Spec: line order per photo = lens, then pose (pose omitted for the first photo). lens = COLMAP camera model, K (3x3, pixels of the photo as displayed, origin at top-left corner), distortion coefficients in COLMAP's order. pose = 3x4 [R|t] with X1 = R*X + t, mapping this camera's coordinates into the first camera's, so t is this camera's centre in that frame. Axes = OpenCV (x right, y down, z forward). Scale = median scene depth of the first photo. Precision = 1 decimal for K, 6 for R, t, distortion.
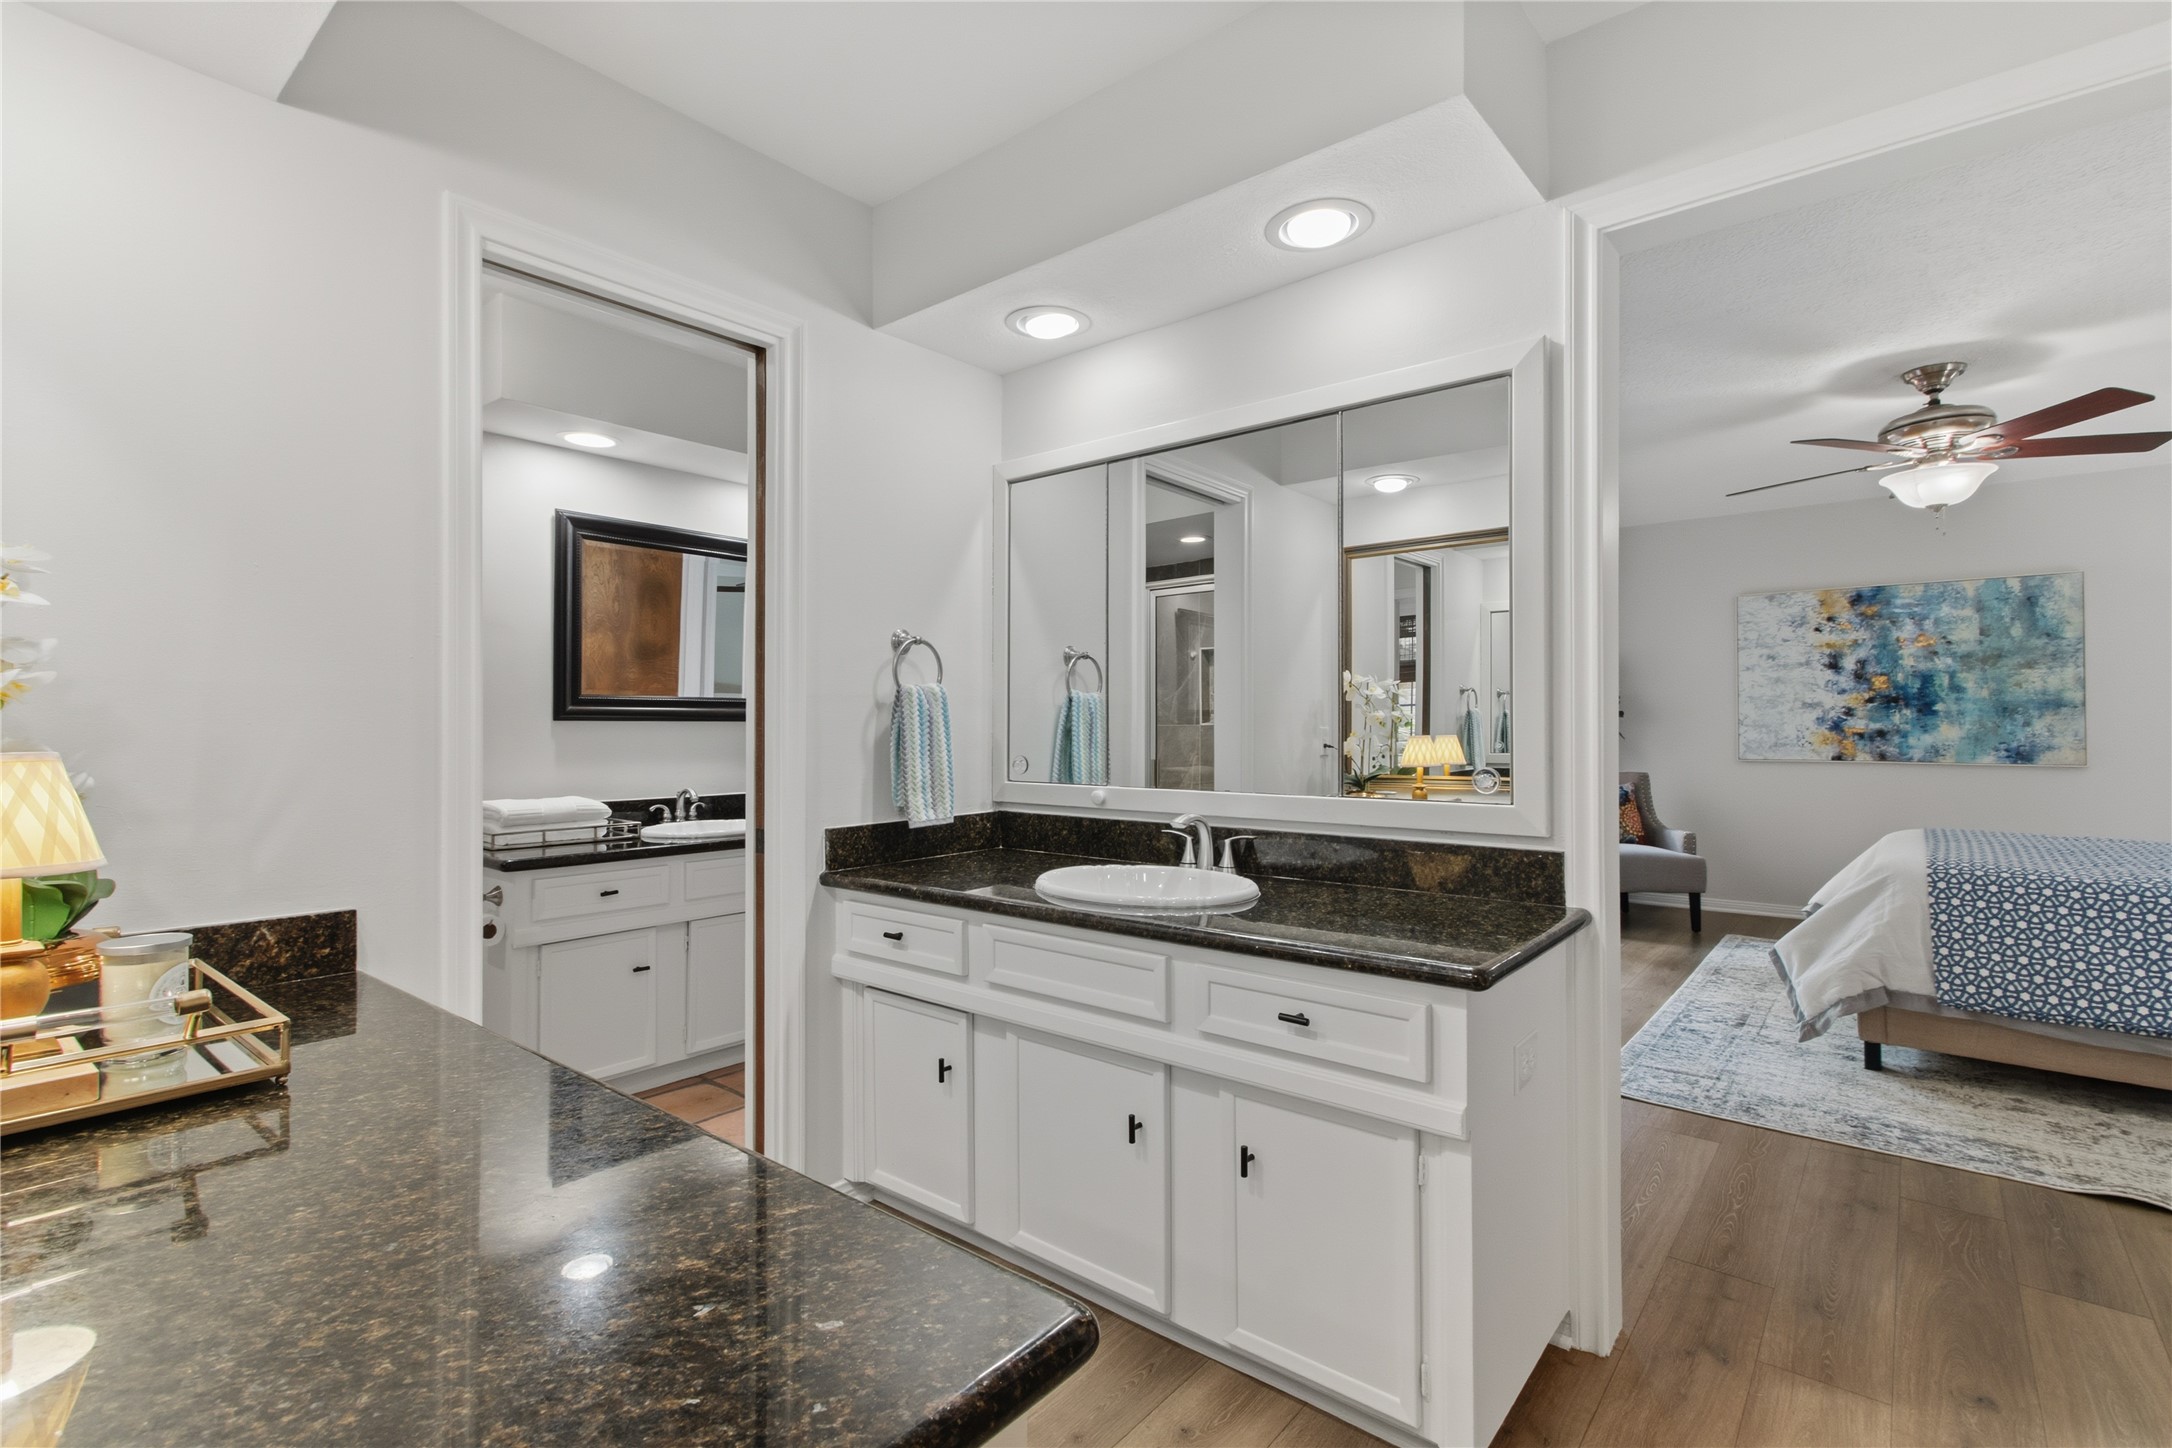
lens RADIAL K [[1010.1, 0, 1061.0], [0, 1010.1, 716.0], [0, 0, 1]] dist [-0.000990, -0.000641]
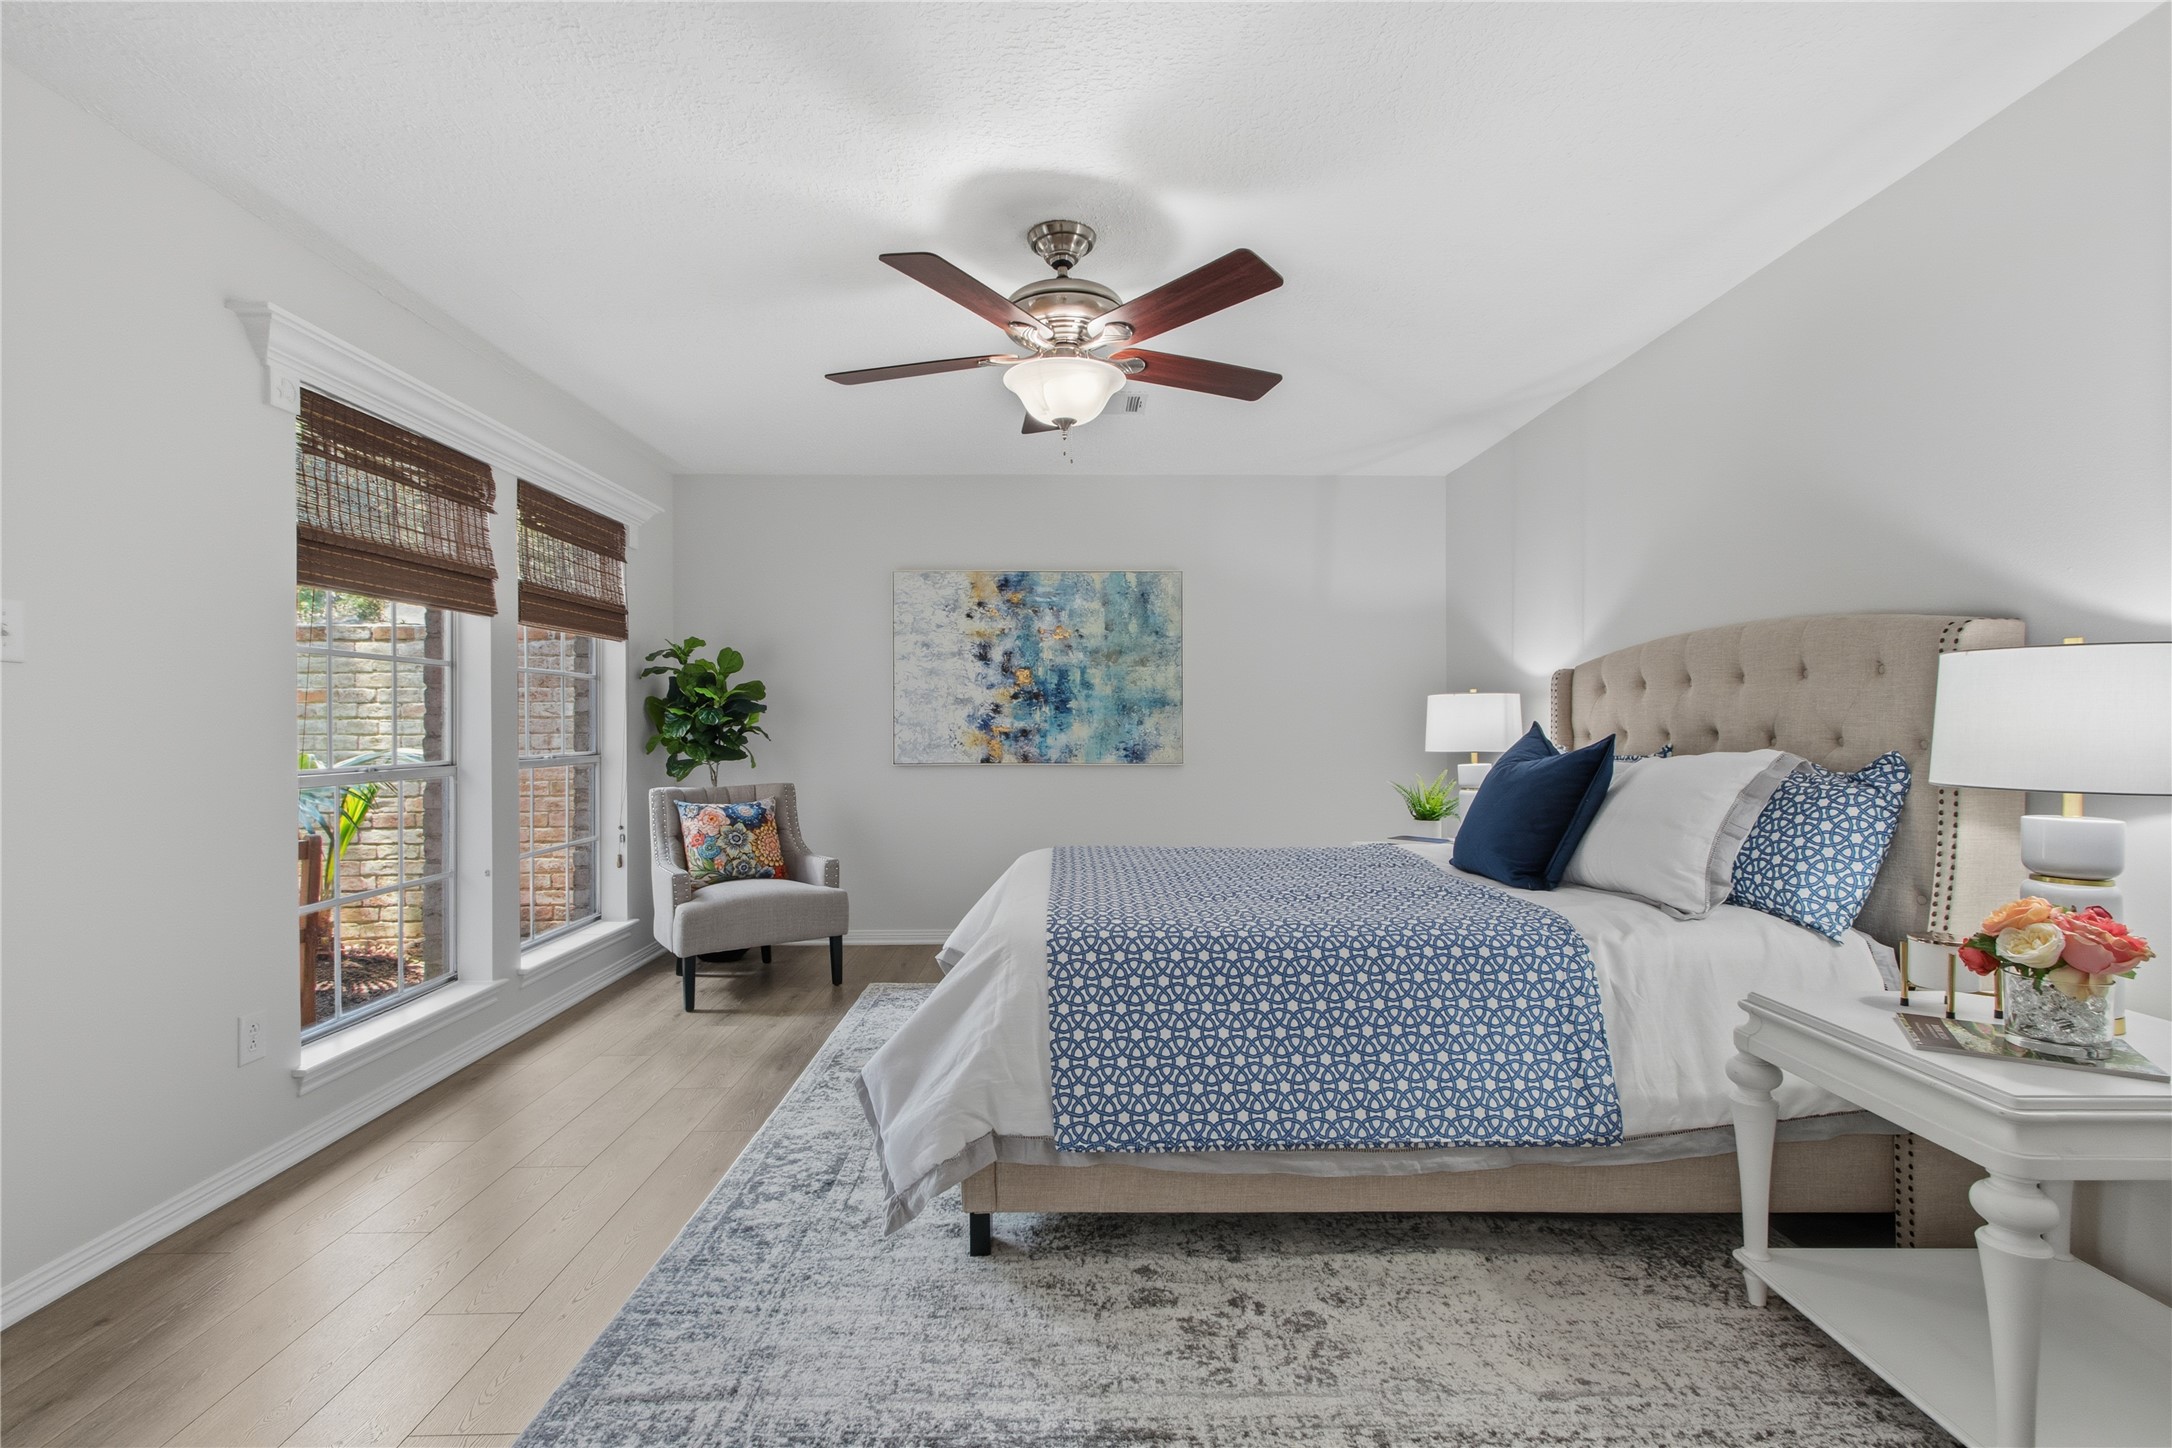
lens RADIAL K [[1010.1, 0, 1061.0], [0, 1010.1, 716.0], [0, 0, 1]] dist [-0.000990, -0.000641]
pose [[0.766848, 0.006645, 0.641794, 0.261974], [-0.006011, 0.999977, -0.003172, 0.005098], [-0.641800, -0.001426, 0.766870, 0.289359]]
